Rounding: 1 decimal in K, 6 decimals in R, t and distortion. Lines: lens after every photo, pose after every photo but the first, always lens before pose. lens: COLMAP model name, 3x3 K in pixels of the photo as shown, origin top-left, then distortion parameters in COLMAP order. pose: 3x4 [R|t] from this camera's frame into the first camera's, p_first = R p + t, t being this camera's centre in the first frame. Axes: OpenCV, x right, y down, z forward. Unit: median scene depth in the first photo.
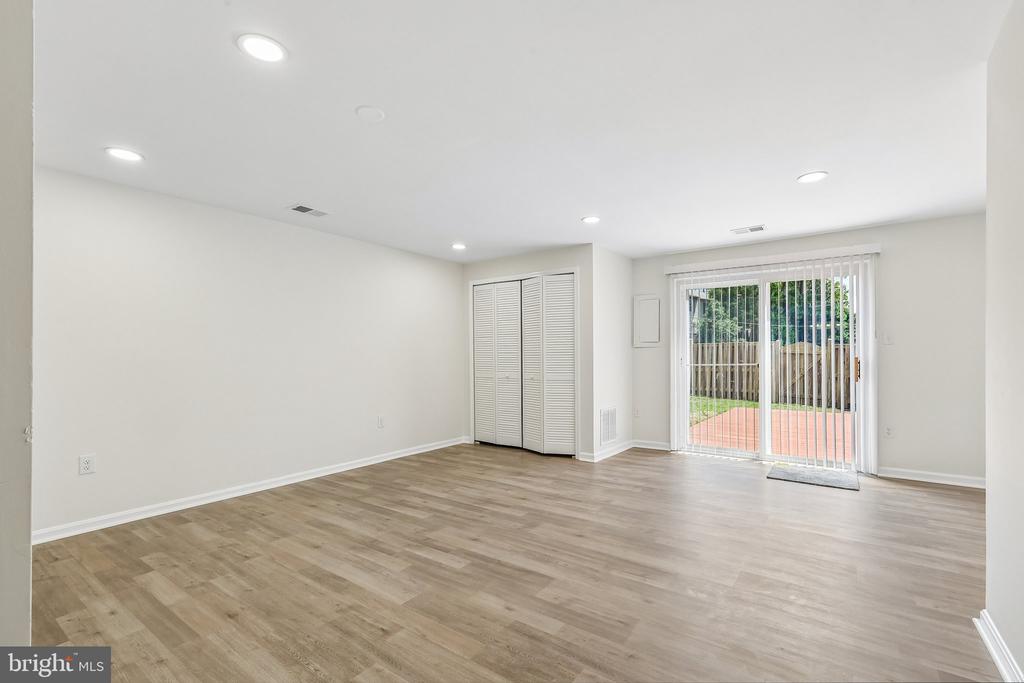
lens RADIAL K [[450.5, 0, 512.0], [0, 450.5, 350.7], [0, 0, 1]] dist [0.009015, -0.002593]
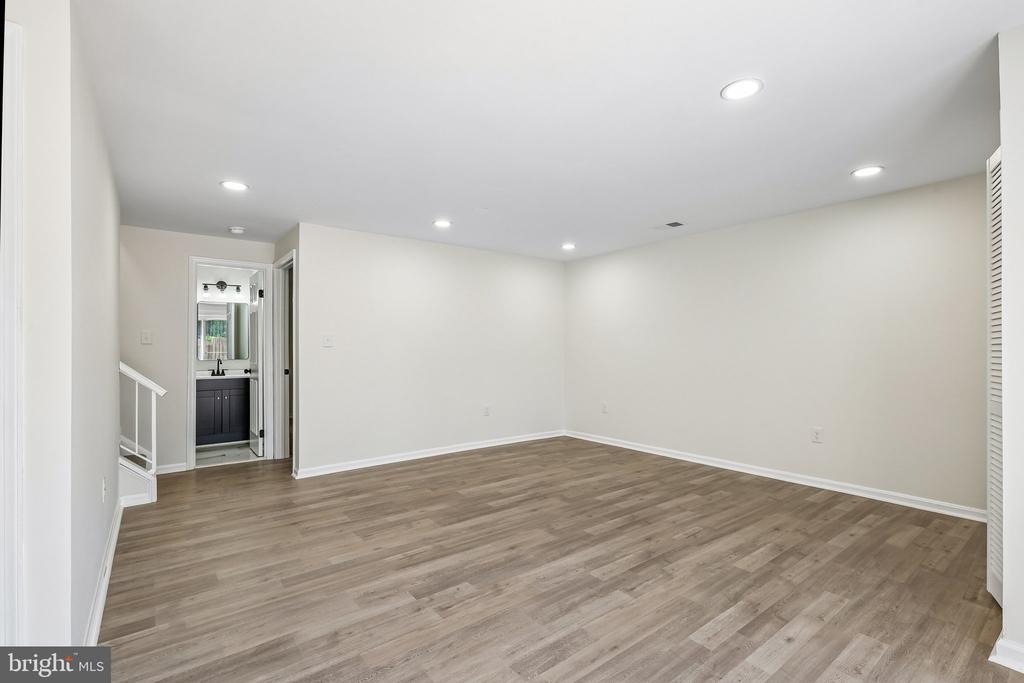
lens RADIAL K [[450.5, 0, 509.9], [0, 450.5, 346.5], [0, 0, 1]] dist [0.009015, -0.002593]
pose [[-0.266834, -0.002476, -0.963739, 0.879287], [0.014471, 0.999874, -0.006575, 0.010403], [0.963634, -0.015701, -0.266765, 1.065215]]
